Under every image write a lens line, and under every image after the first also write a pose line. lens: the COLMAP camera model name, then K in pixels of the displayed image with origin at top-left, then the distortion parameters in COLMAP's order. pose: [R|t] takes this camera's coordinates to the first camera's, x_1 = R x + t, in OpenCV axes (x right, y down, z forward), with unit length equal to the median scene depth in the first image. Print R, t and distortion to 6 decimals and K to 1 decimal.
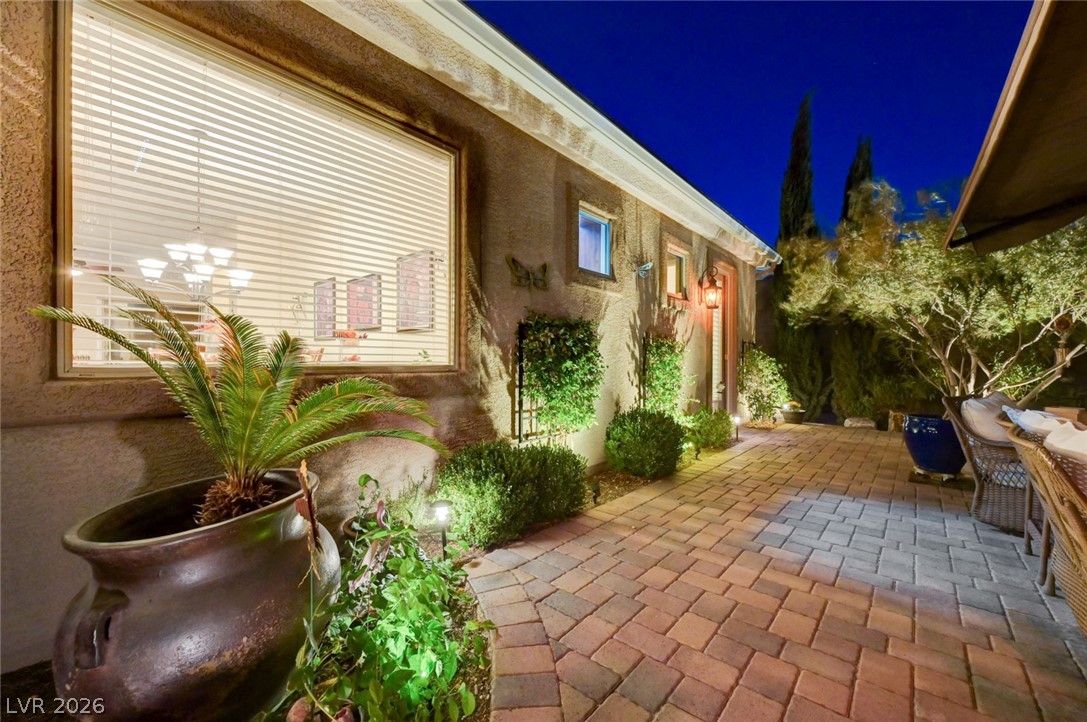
lens RADIAL K [[426.3, 0, 549.3], [0, 426.3, 362.7], [0, 0, 1]] dist [0.000174, 0.000061]
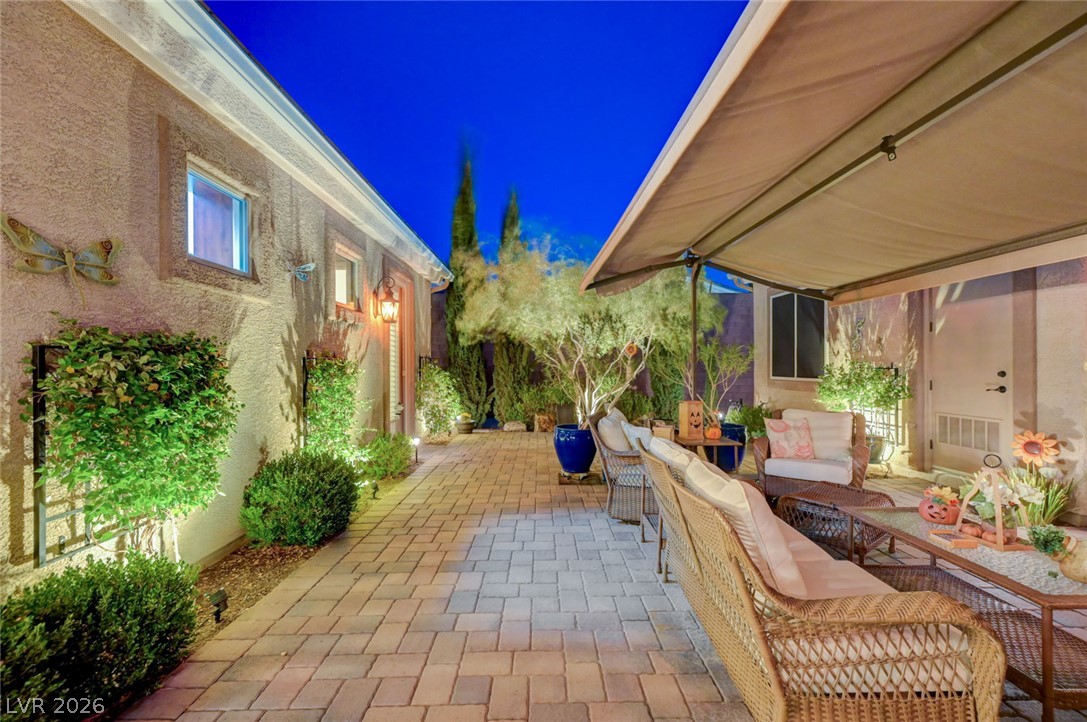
lens RADIAL K [[423.1, 0, 548.0], [0, 423.1, 365.6], [0, 0, 1]] dist [0.003721, 0.000468]
pose [[0.744440, -0.007197, 0.667651, 0.045659], [0.010077, 0.999949, -0.000457, -0.050013], [-0.667613, 0.007068, 0.744475, 0.154225]]
